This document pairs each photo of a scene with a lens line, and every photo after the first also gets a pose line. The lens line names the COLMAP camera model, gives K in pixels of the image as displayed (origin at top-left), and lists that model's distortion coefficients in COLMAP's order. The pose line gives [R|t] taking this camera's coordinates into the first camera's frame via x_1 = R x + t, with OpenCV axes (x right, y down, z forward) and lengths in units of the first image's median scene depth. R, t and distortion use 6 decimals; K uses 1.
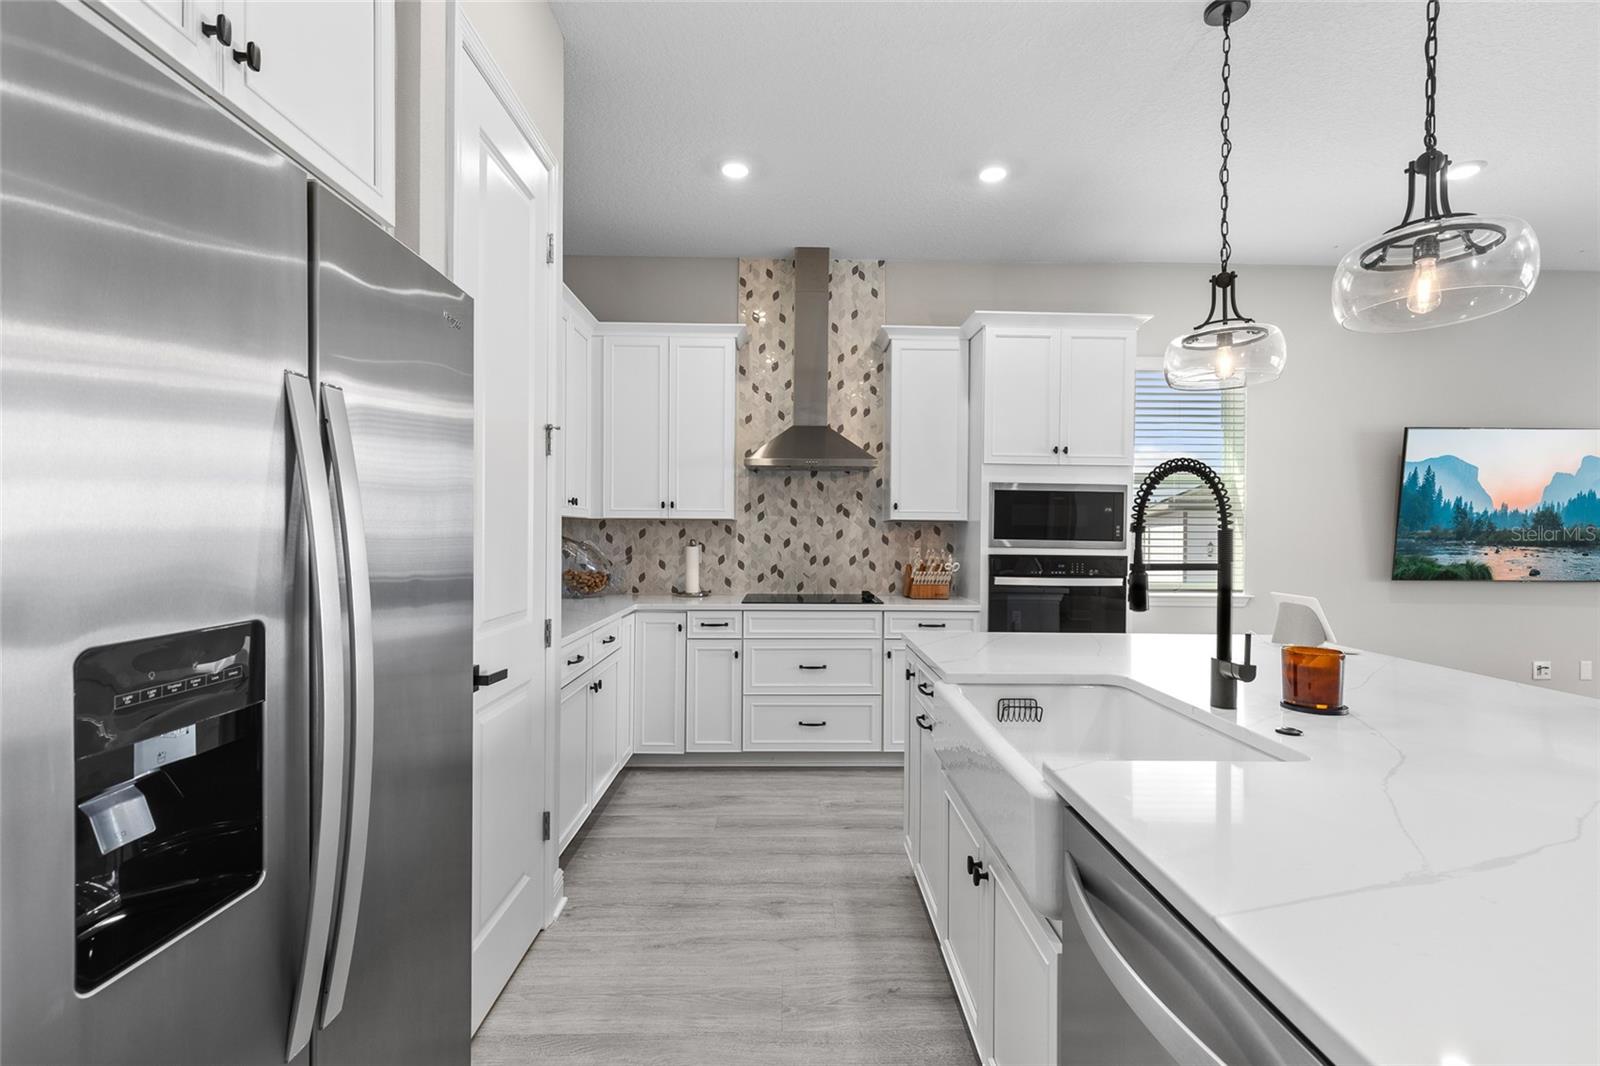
lens RADIAL K [[726.9, 0, 800.0], [0, 726.9, 533.0], [0, 0, 1]] dist [0.016941, -0.000918]
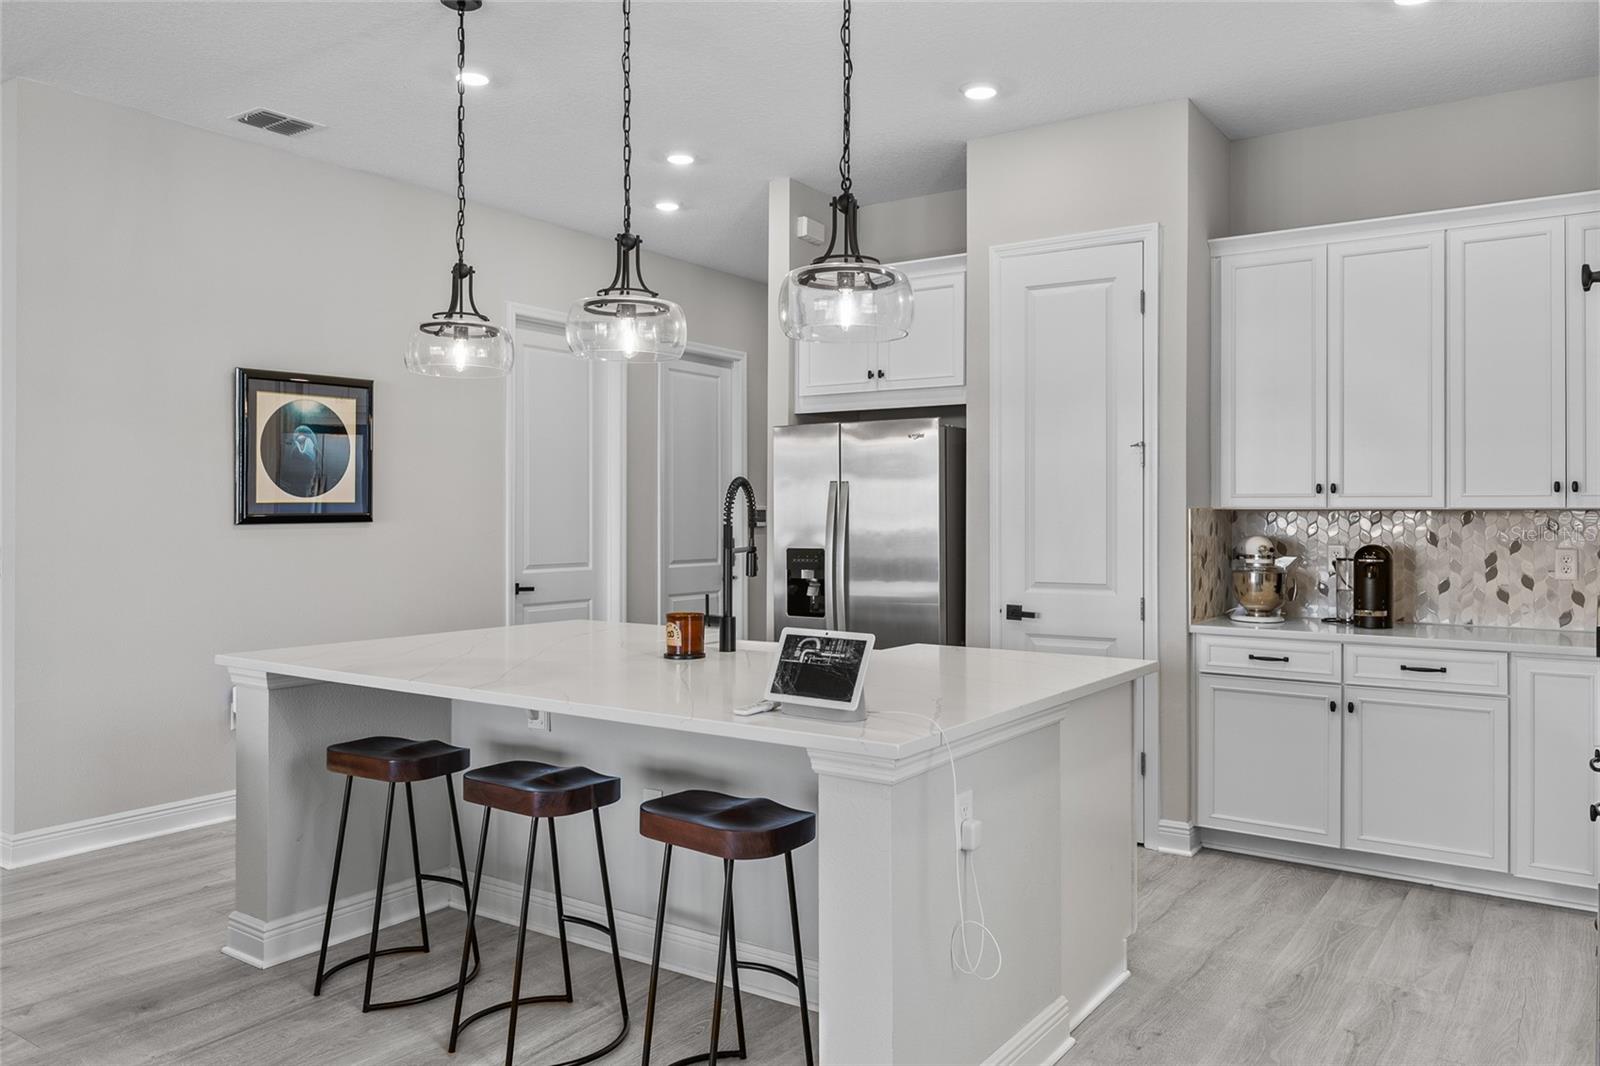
lens RADIAL K [[1209.9, 0, 796.3], [0, 1209.9, 516.9], [0, 0, 1]] dist [0.038657, -0.002798]
pose [[-0.584778, -0.003085, -0.811187, 0.909602], [-0.005894, 0.999983, 0.000445, -0.009701], [0.811172, 0.005041, -0.584786, 0.936300]]
